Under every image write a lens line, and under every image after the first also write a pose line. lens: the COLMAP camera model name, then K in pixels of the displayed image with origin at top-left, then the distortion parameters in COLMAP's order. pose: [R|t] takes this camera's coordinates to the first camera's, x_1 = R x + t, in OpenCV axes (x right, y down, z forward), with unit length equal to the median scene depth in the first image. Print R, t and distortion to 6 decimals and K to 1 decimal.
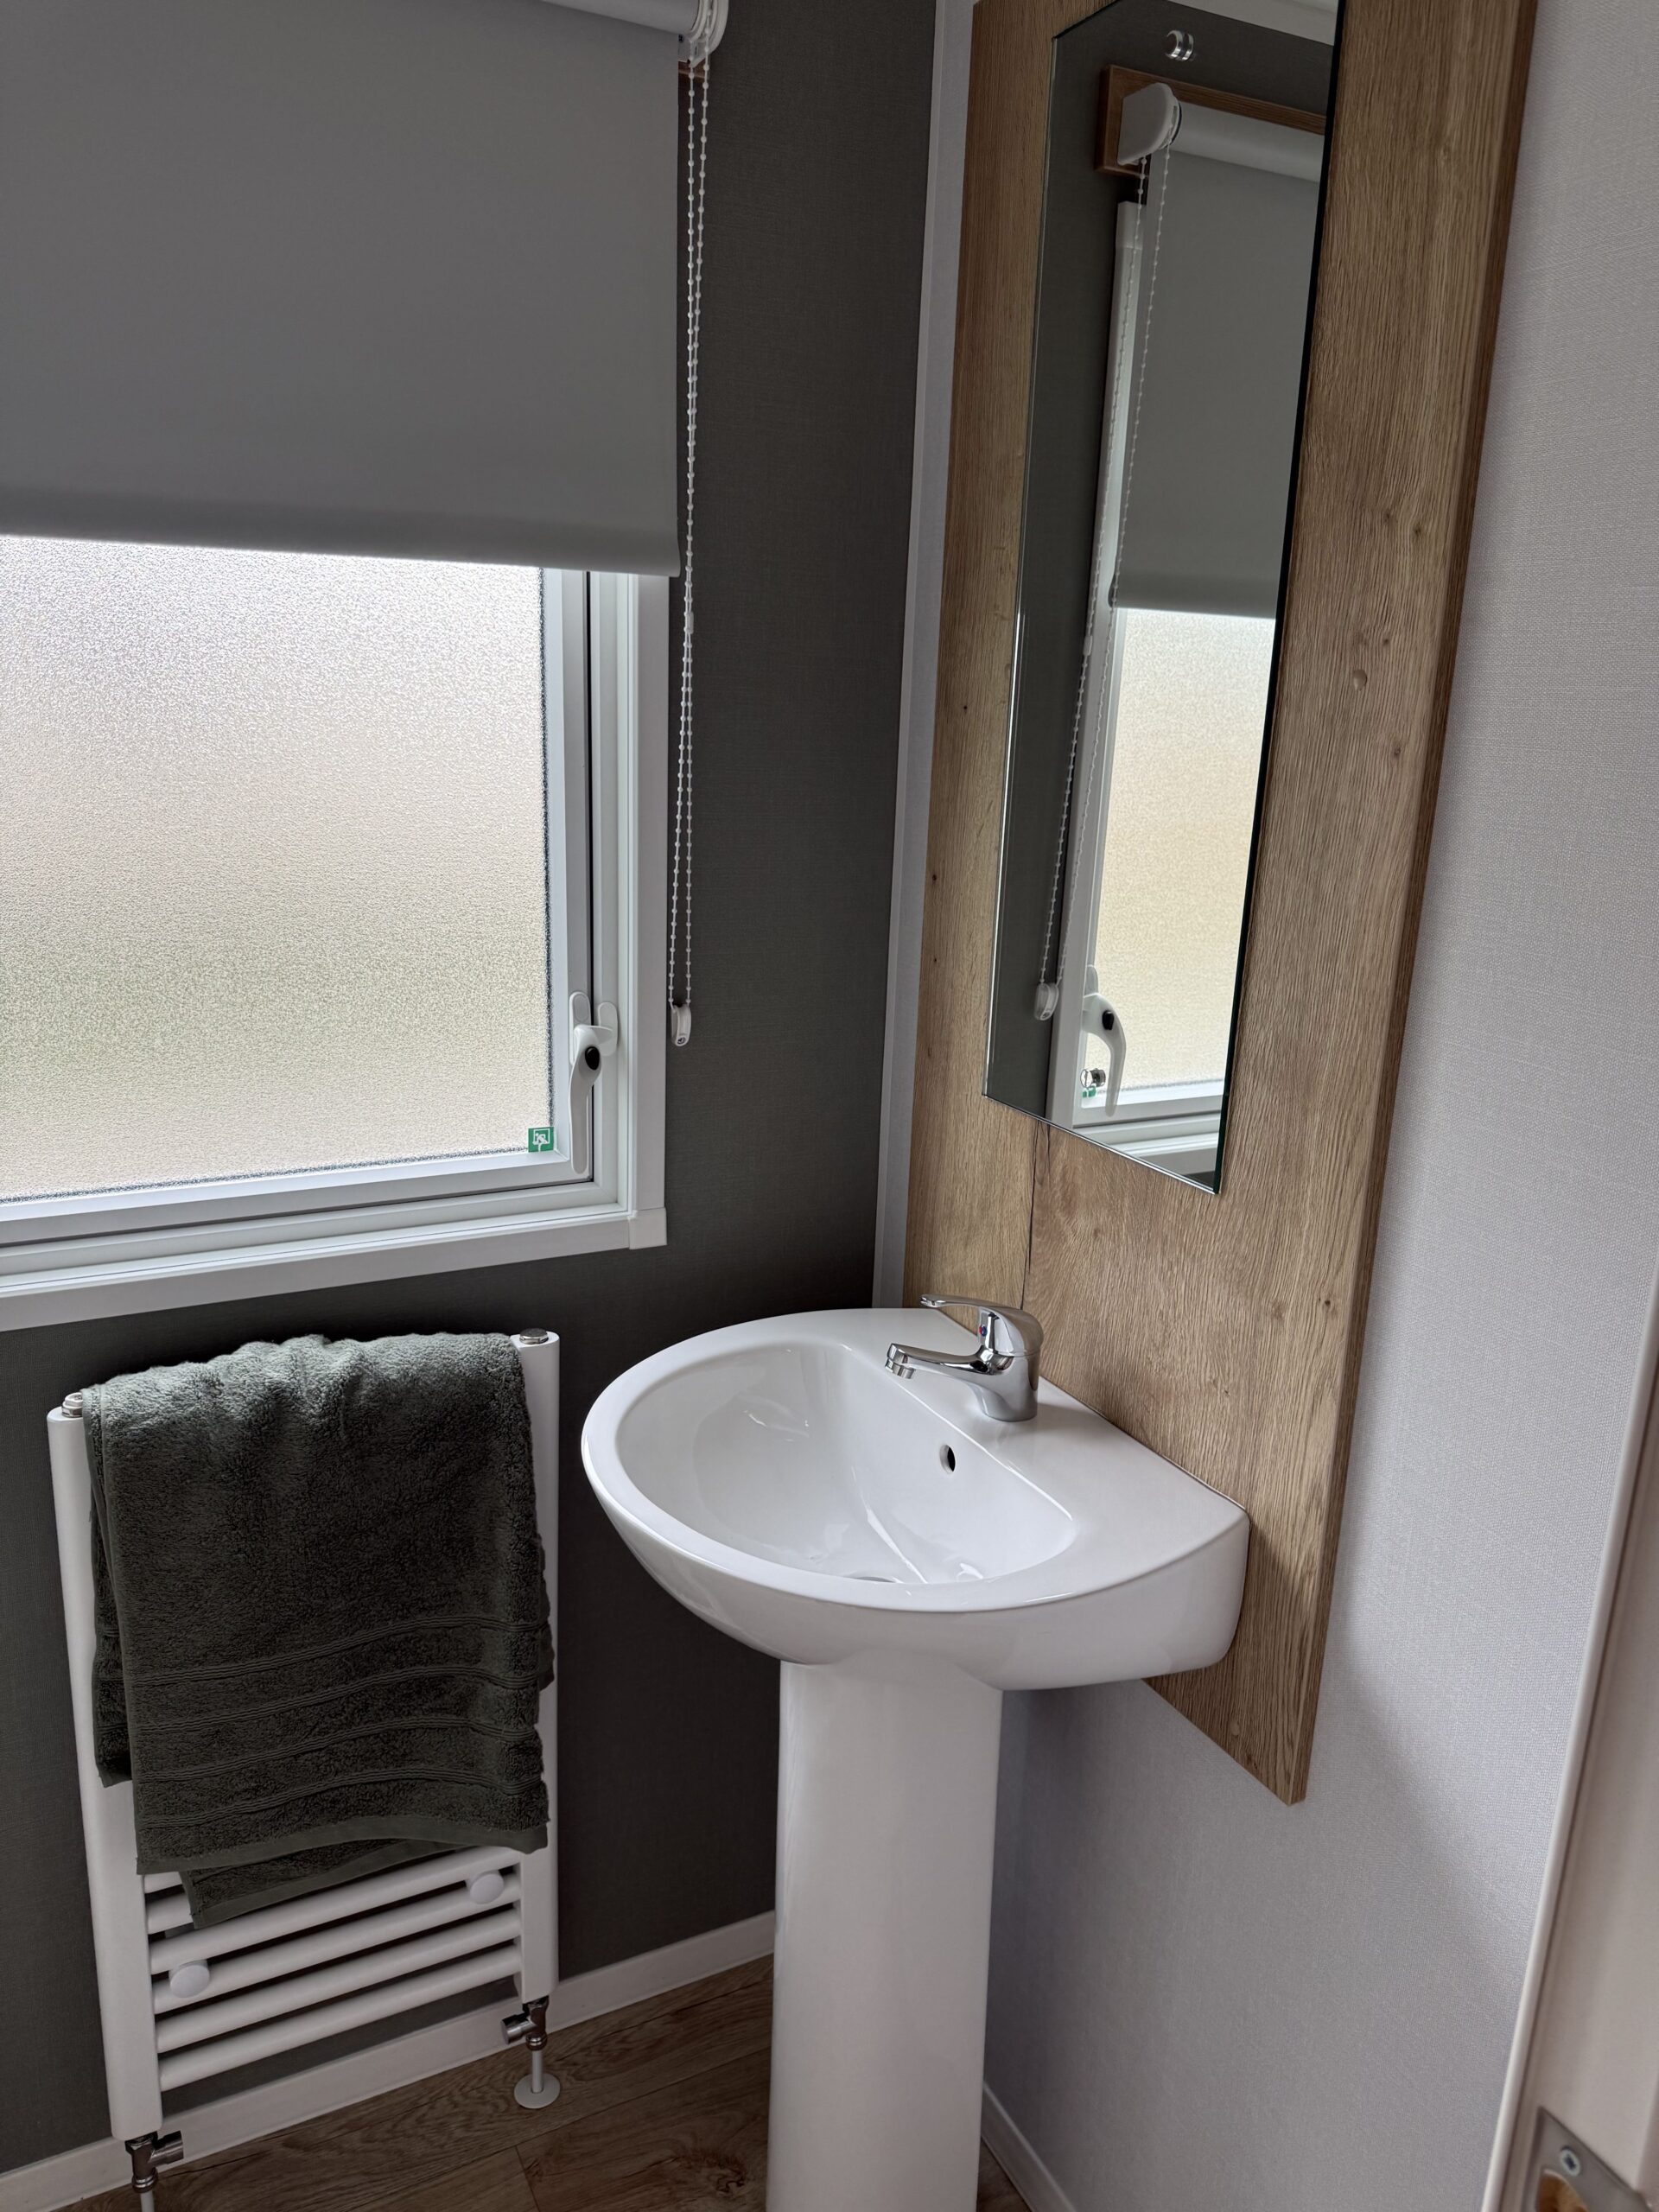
lens RADIAL K [[1555.8, 0, 820.1], [0, 1555.8, 1108.4], [0, 0, 1]] dist [0.026348, -0.022780]
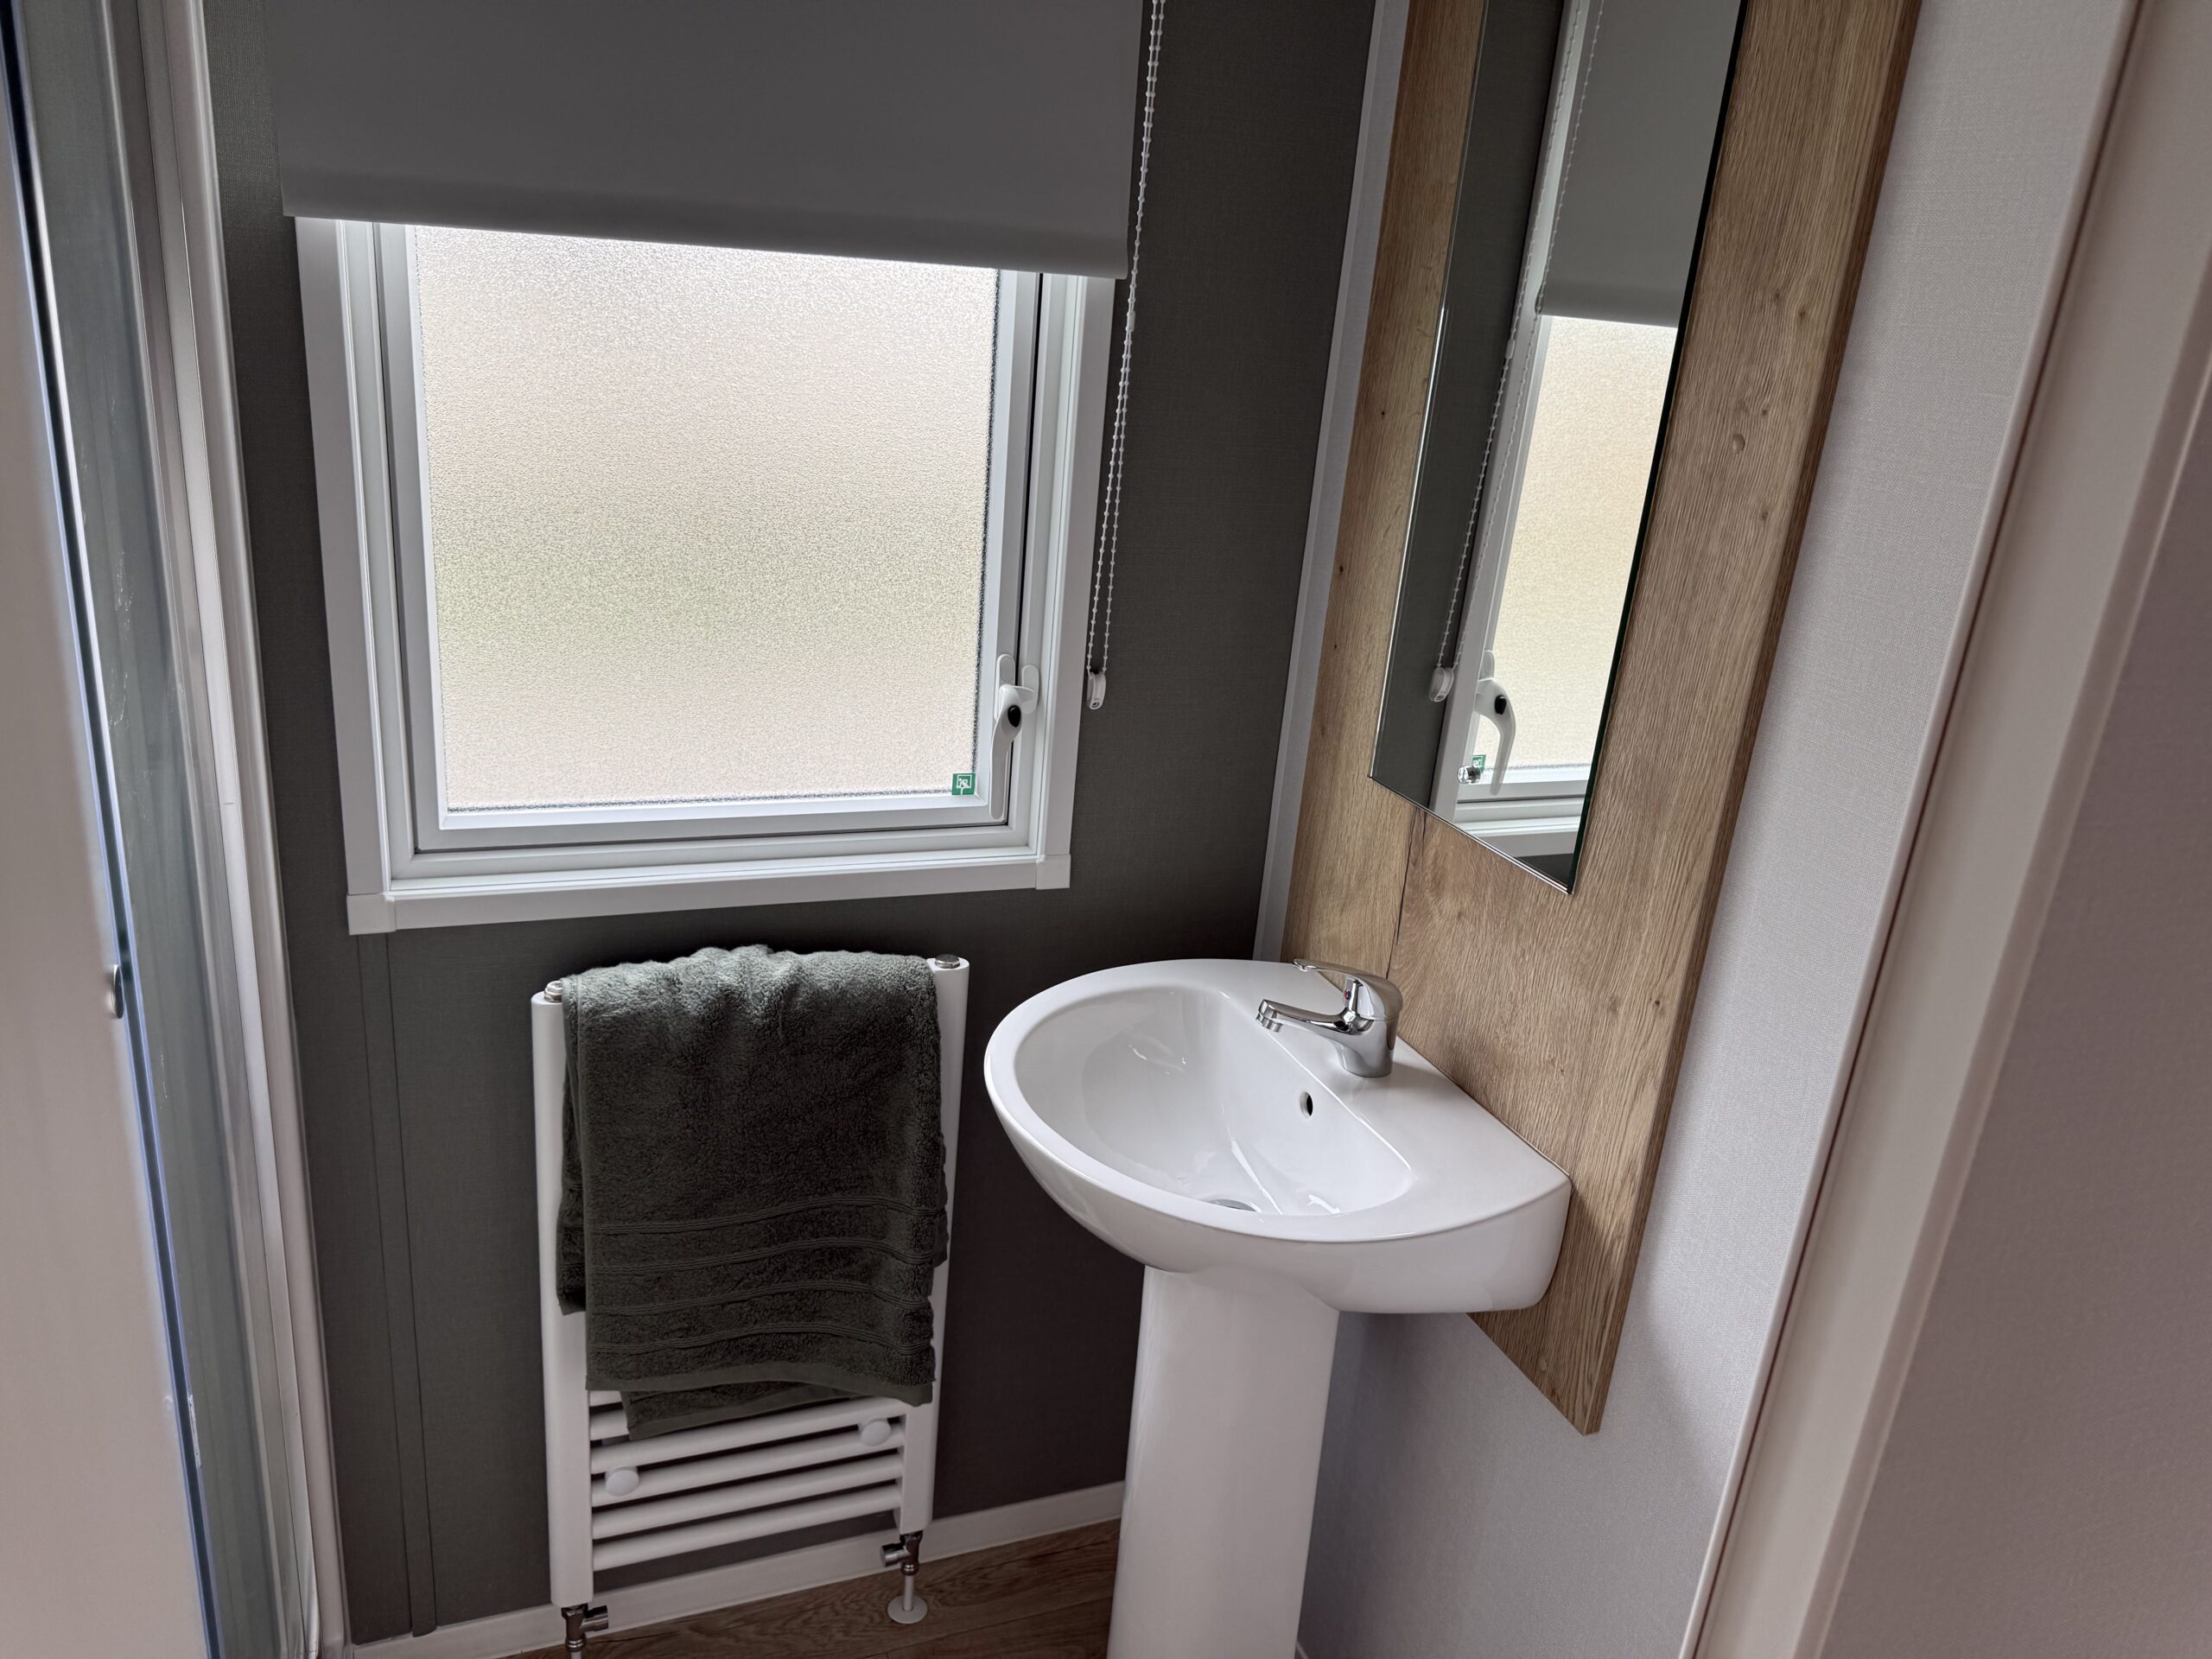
lens RADIAL K [[1555.8, 0, 1100.5], [0, 1555.8, 833.6], [0, 0, 1]] dist [0.026348, -0.022780]
pose [[0.994060, 0.076079, -0.077820, 0.006384], [-0.070182, 0.994643, 0.075899, -0.040719], [0.083177, -0.069986, 0.994074, -0.102924]]
